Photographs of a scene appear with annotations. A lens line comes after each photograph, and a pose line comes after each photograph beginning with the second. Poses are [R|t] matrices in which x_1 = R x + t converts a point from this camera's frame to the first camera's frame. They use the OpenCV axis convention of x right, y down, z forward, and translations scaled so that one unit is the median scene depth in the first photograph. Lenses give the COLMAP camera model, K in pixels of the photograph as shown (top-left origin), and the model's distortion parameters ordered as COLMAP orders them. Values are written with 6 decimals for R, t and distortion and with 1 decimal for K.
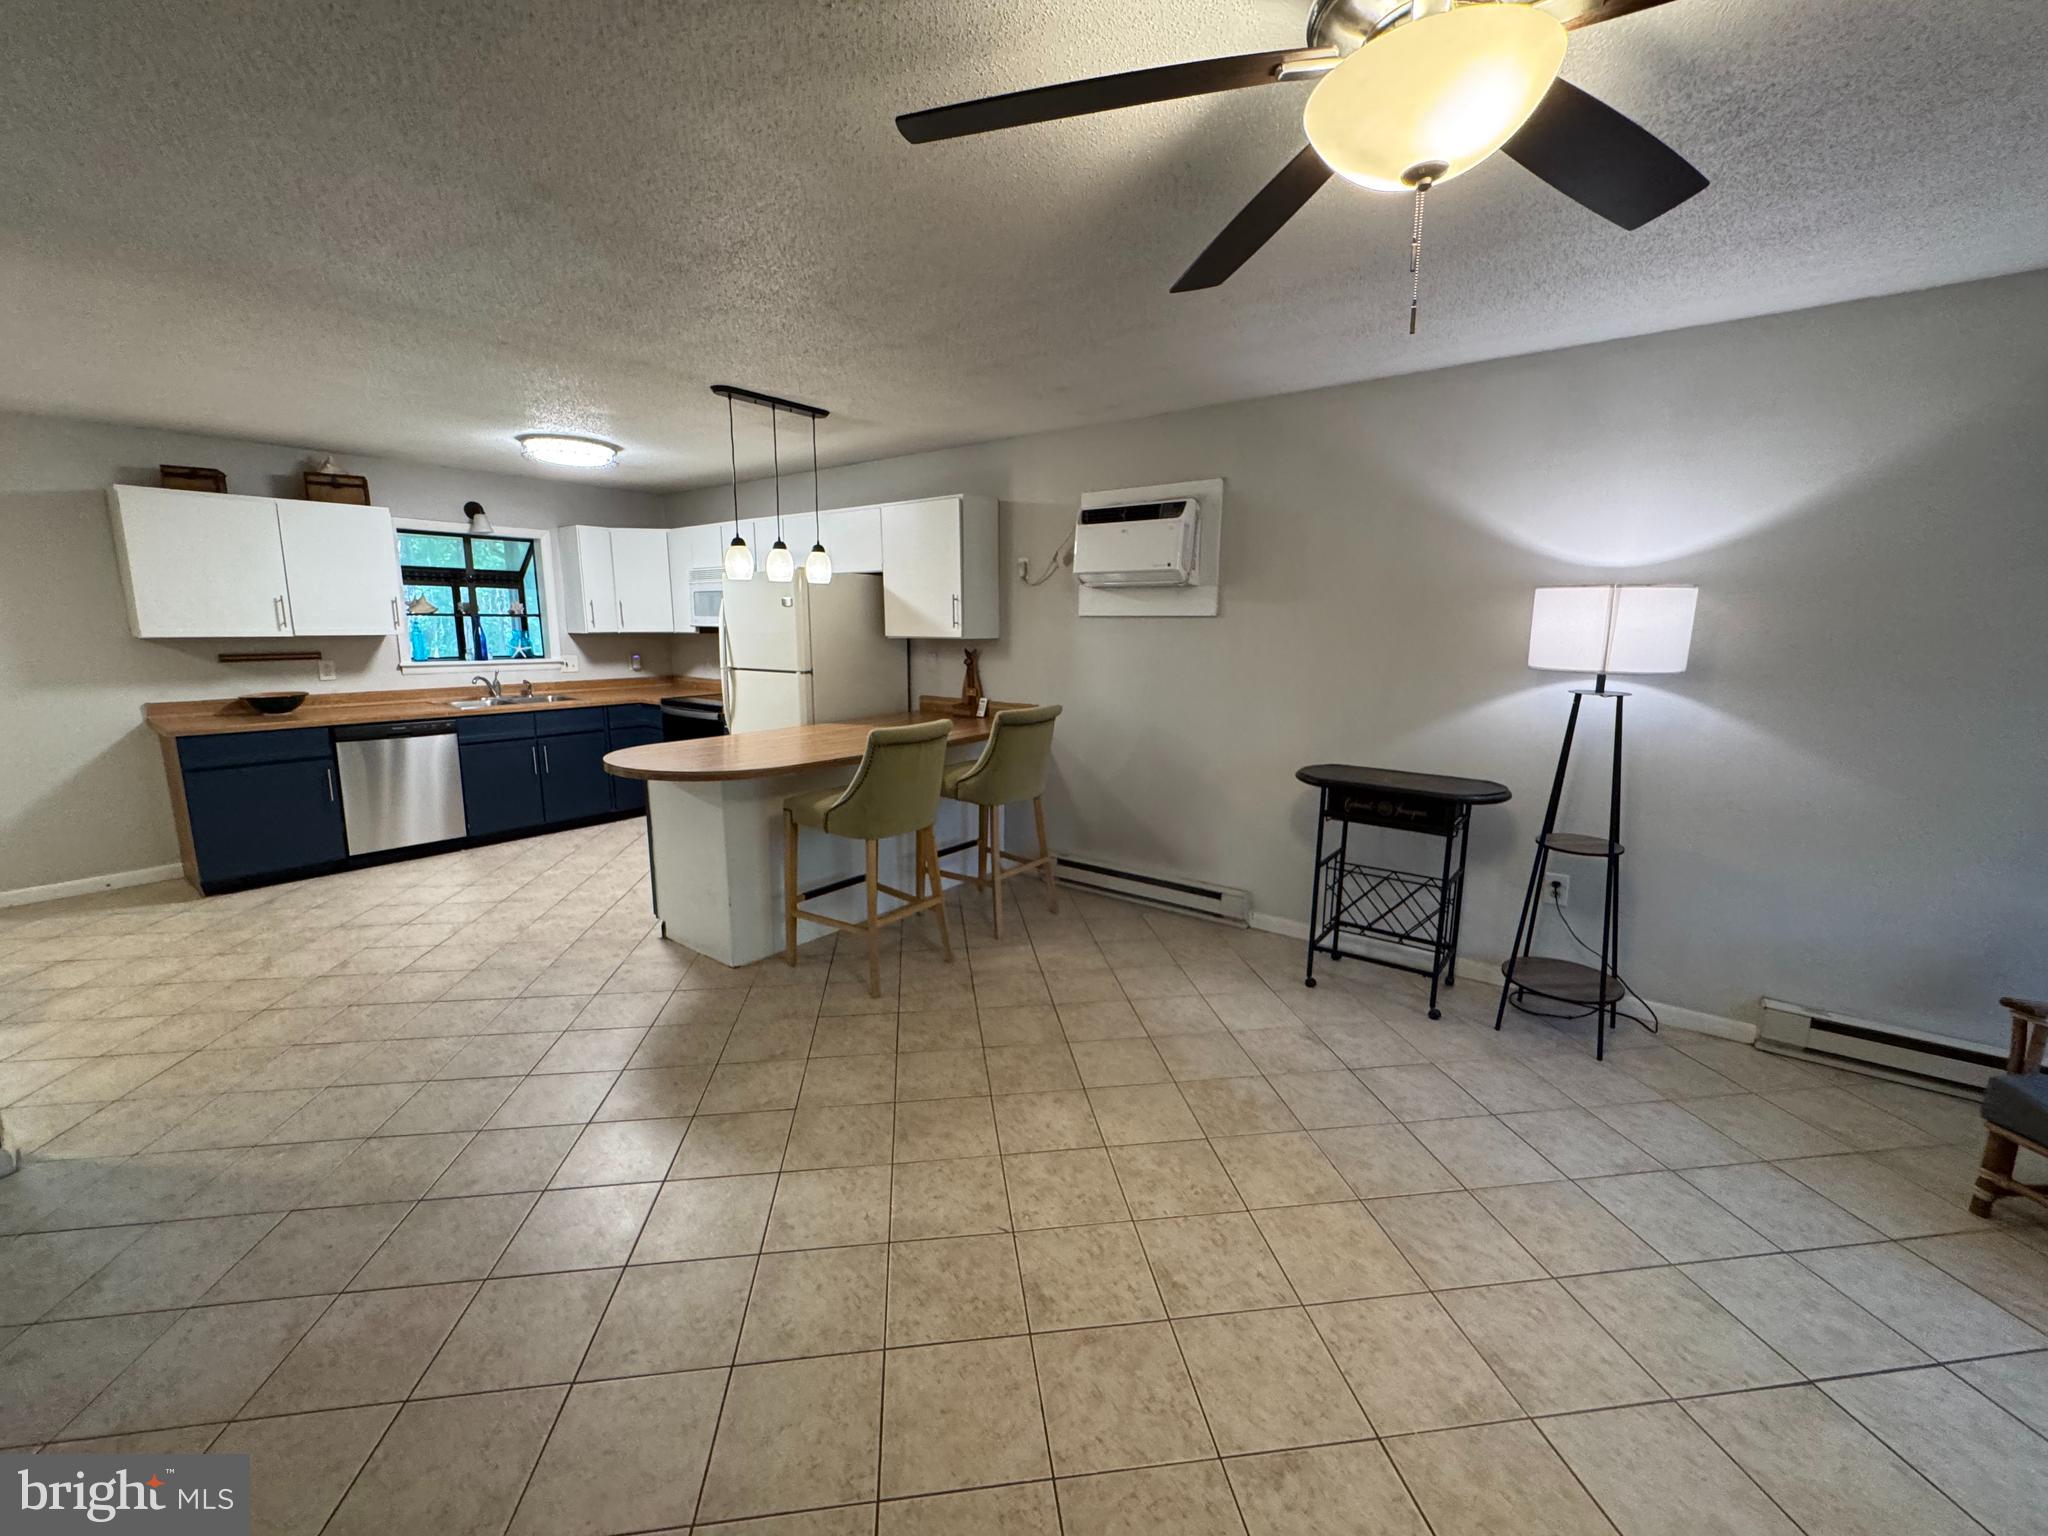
lens RADIAL K [[821.6, 0, 1023.3], [0, 821.6, 765.7], [0, 0, 1]] dist [-0.003611, 0.000411]
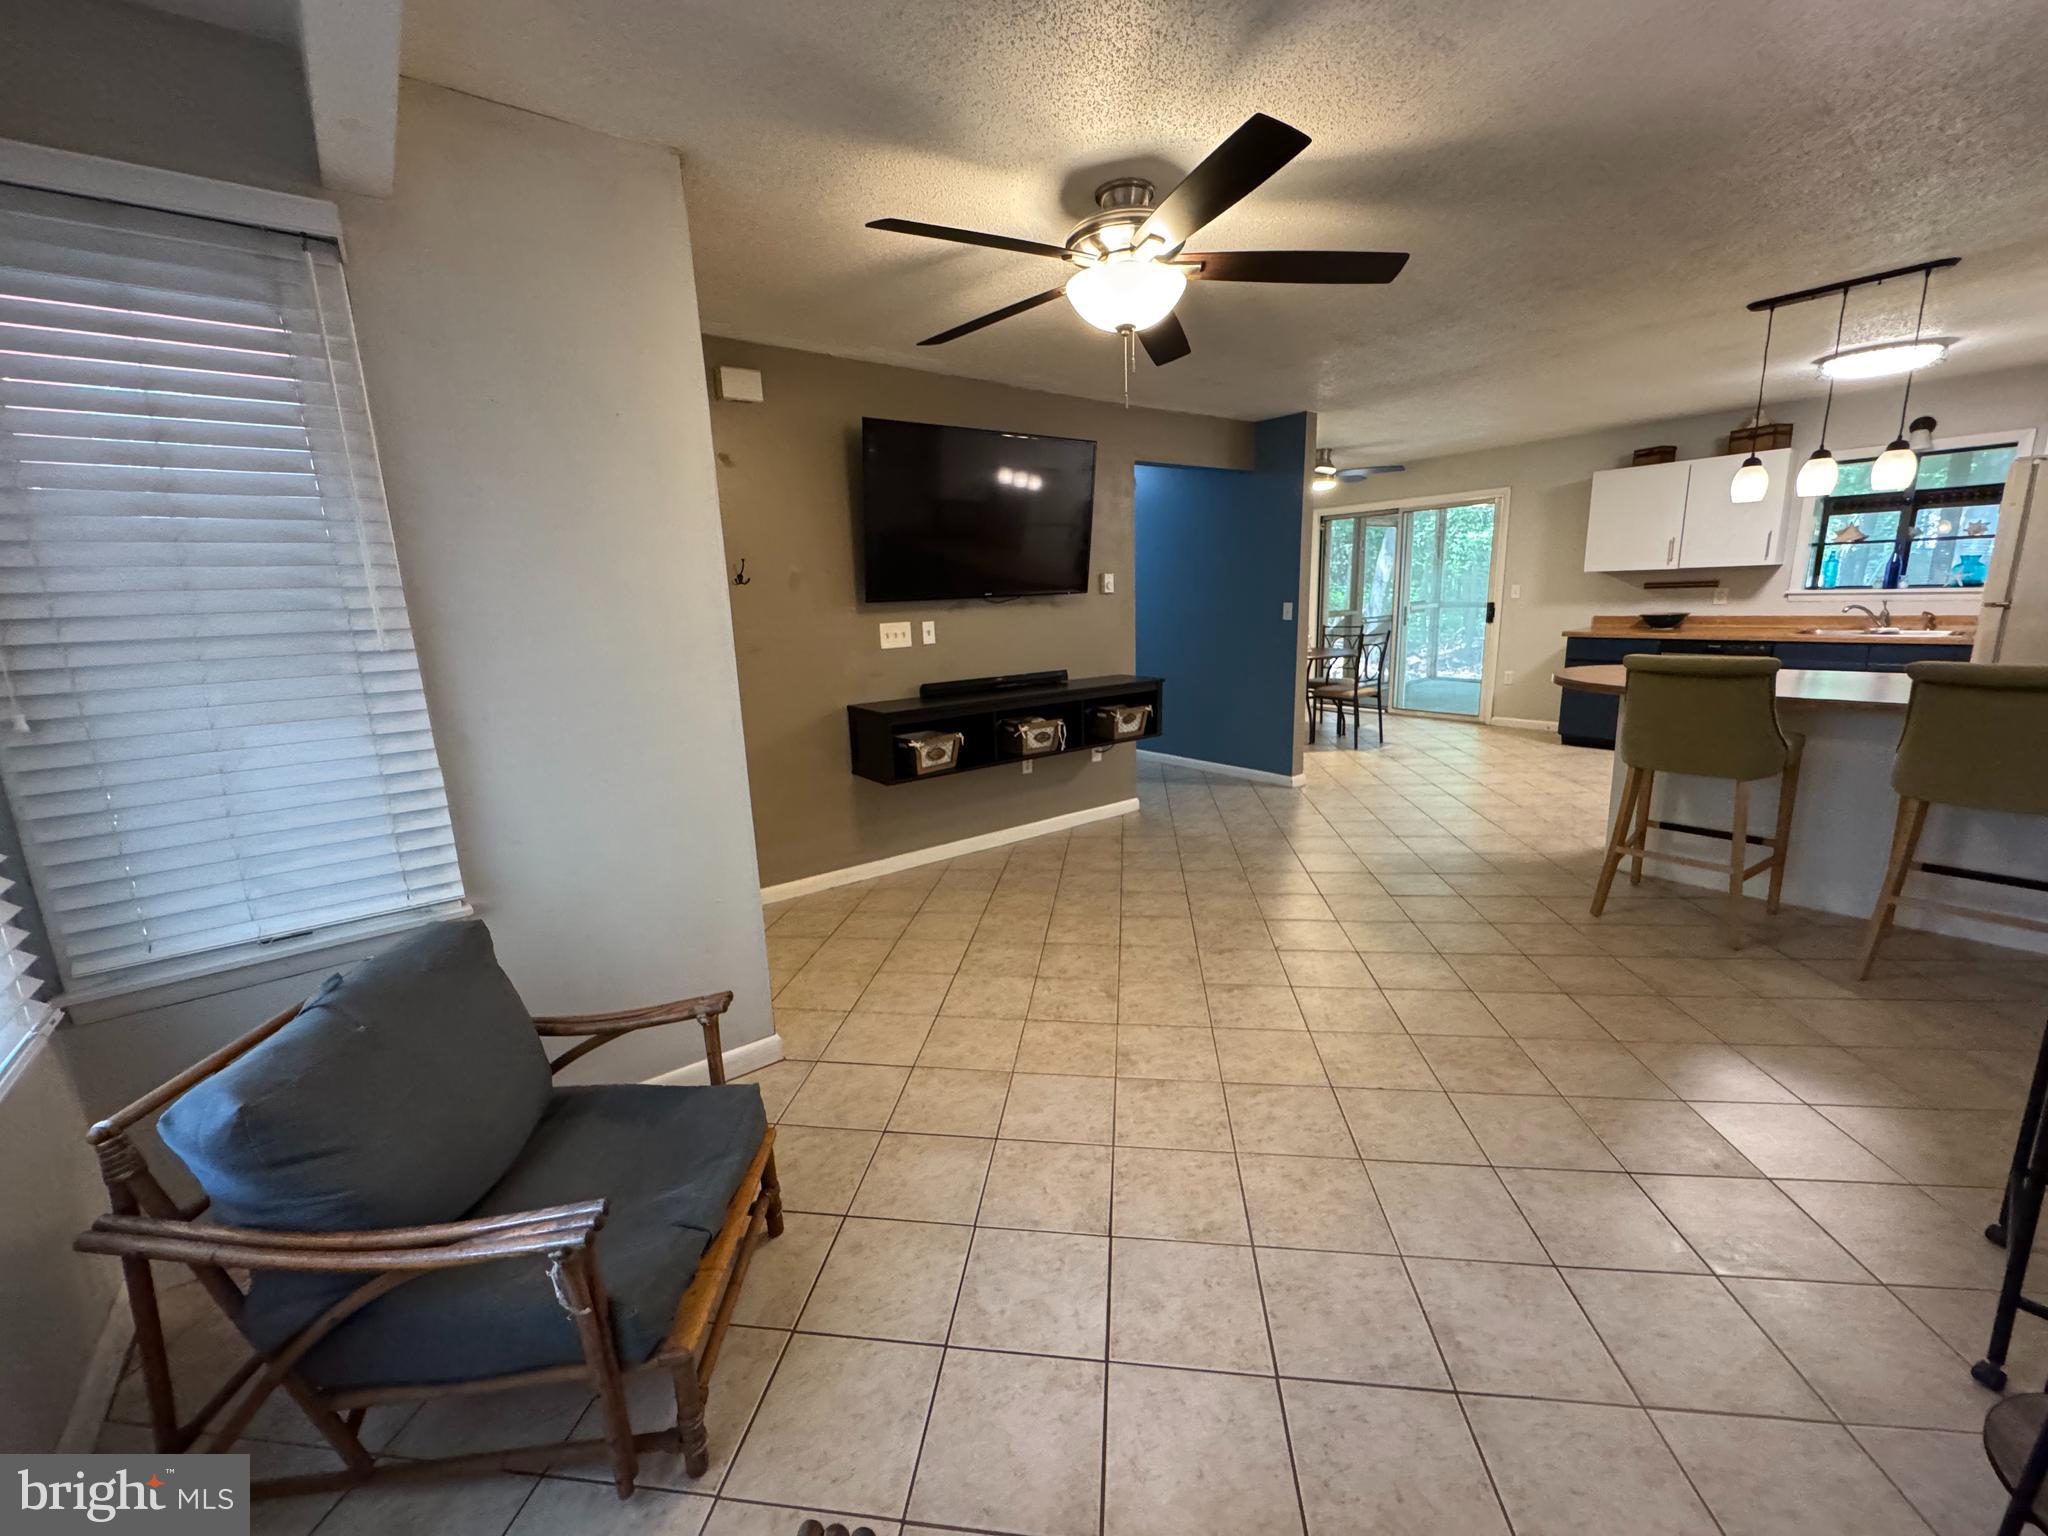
lens RADIAL K [[821.6, 0, 1023.3], [0, 821.6, 765.7], [0, 0, 1]] dist [-0.003611, 0.000411]
pose [[-0.252154, 0.206210, -0.945461, 0.666701], [-0.129269, 0.961097, 0.244096, -0.041731], [0.959014, 0.183769, -0.215688, 0.351370]]
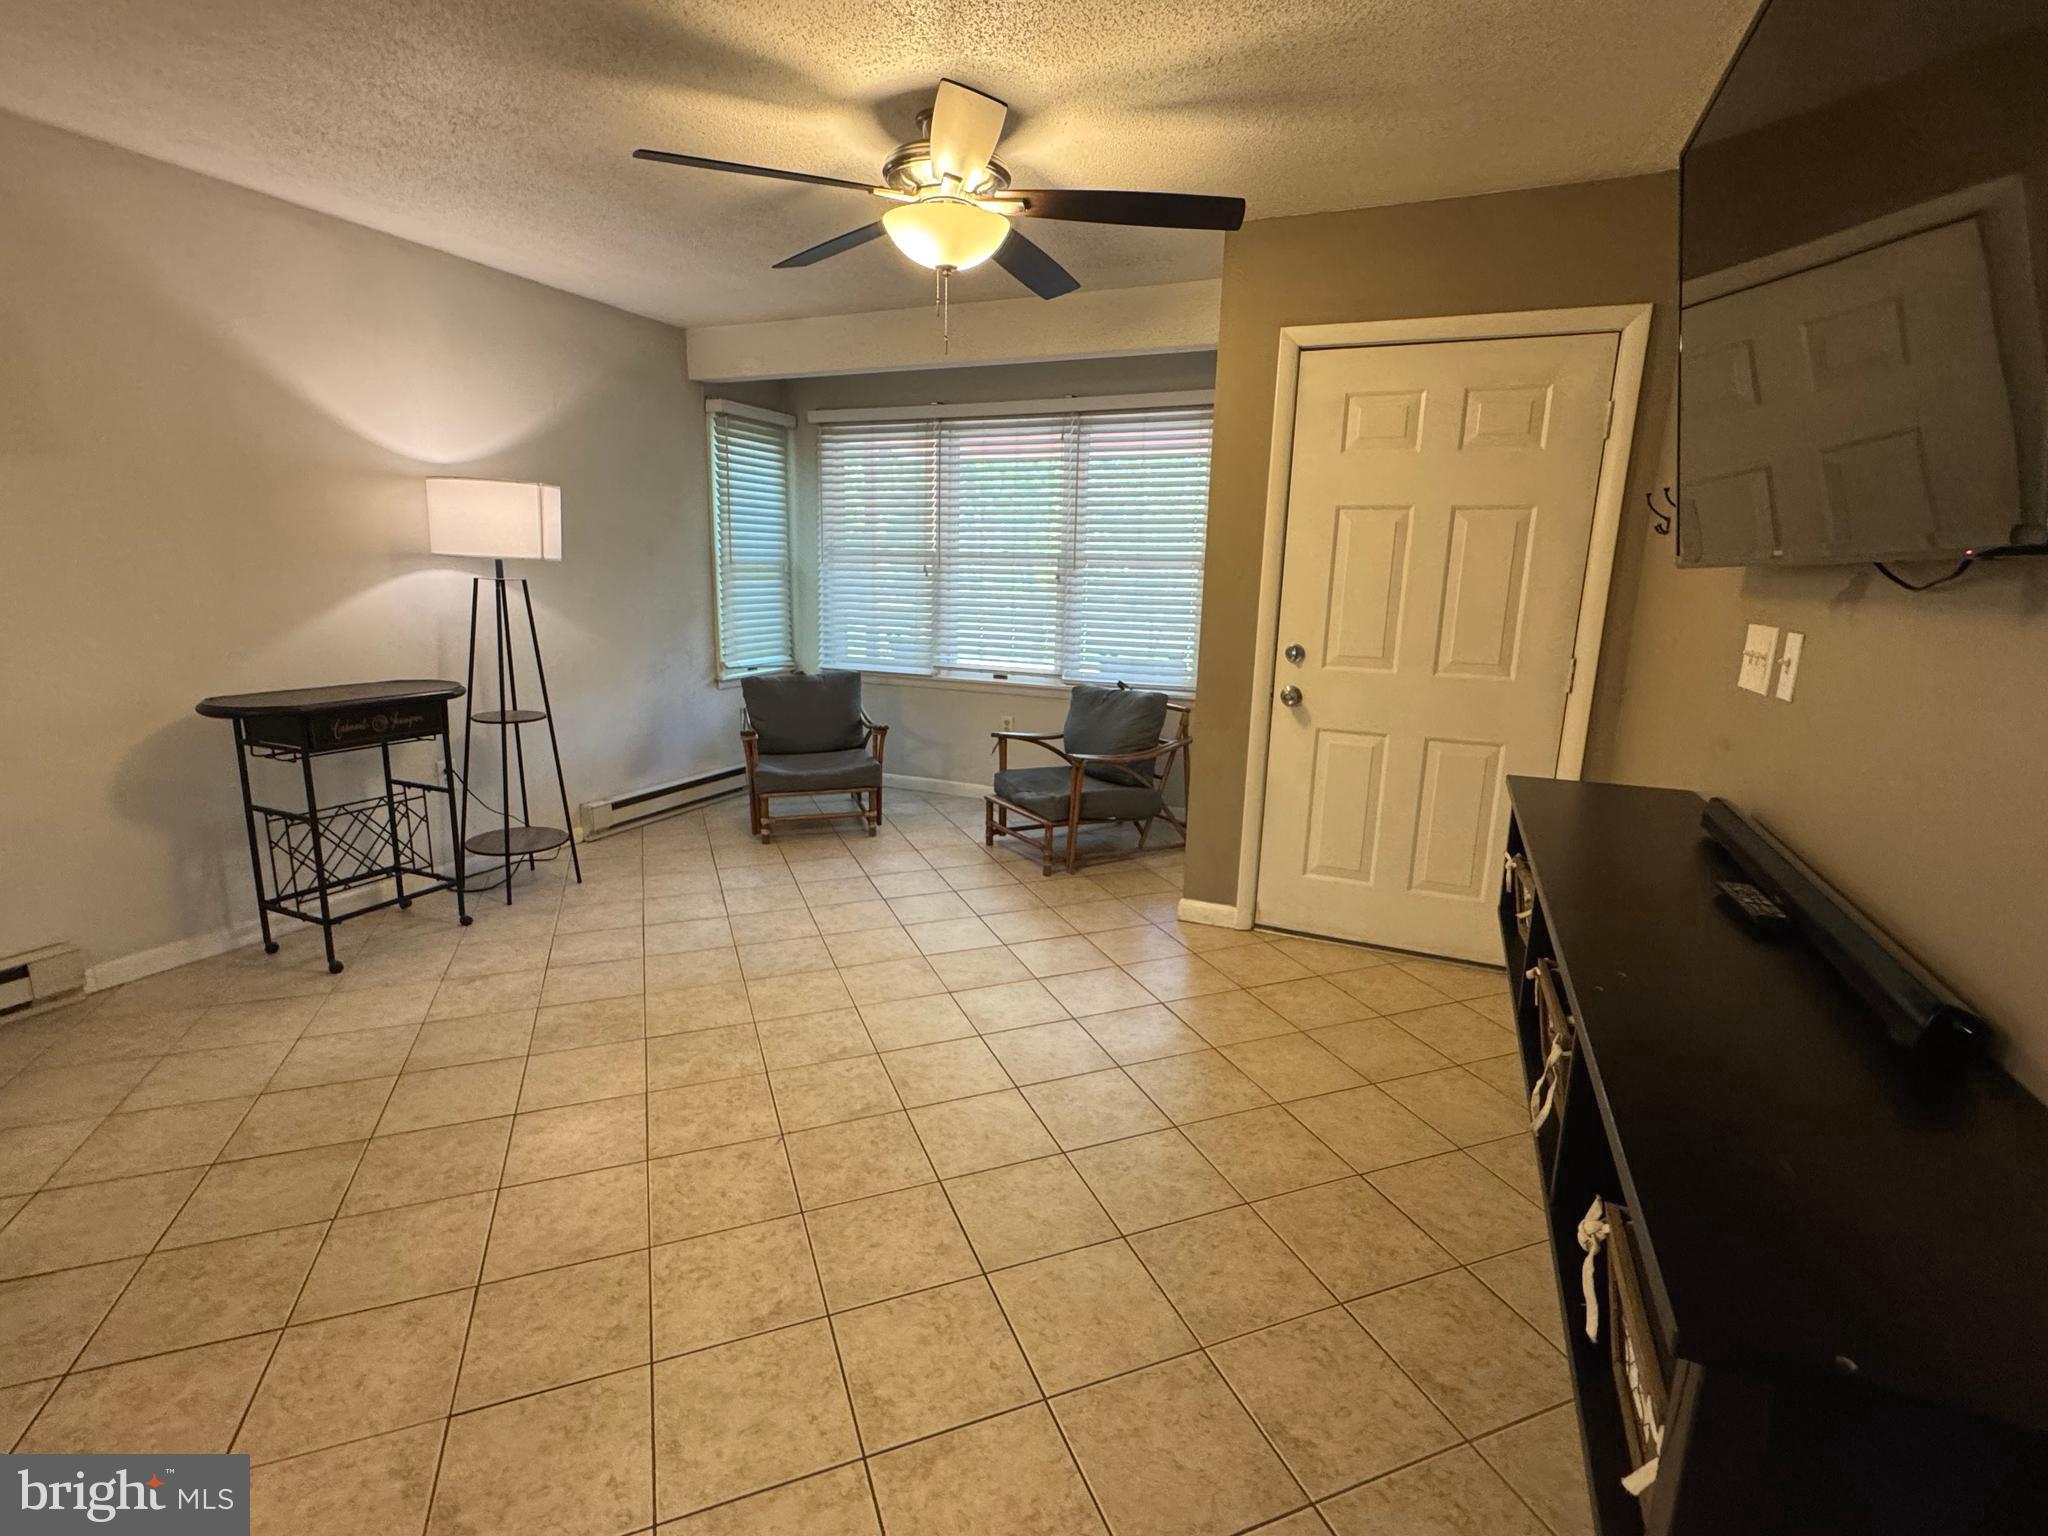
lens RADIAL K [[954.6, 0, 1020.2], [0, 954.6, 767.1], [0, 0, 1]] dist [-0.003650, 0.000128]
pose [[-0.240672, -0.210359, 0.947537, -0.461197], [0.140637, 0.958371, 0.248486, -0.039583], [-0.960364, 0.193063, -0.201069, 0.378989]]
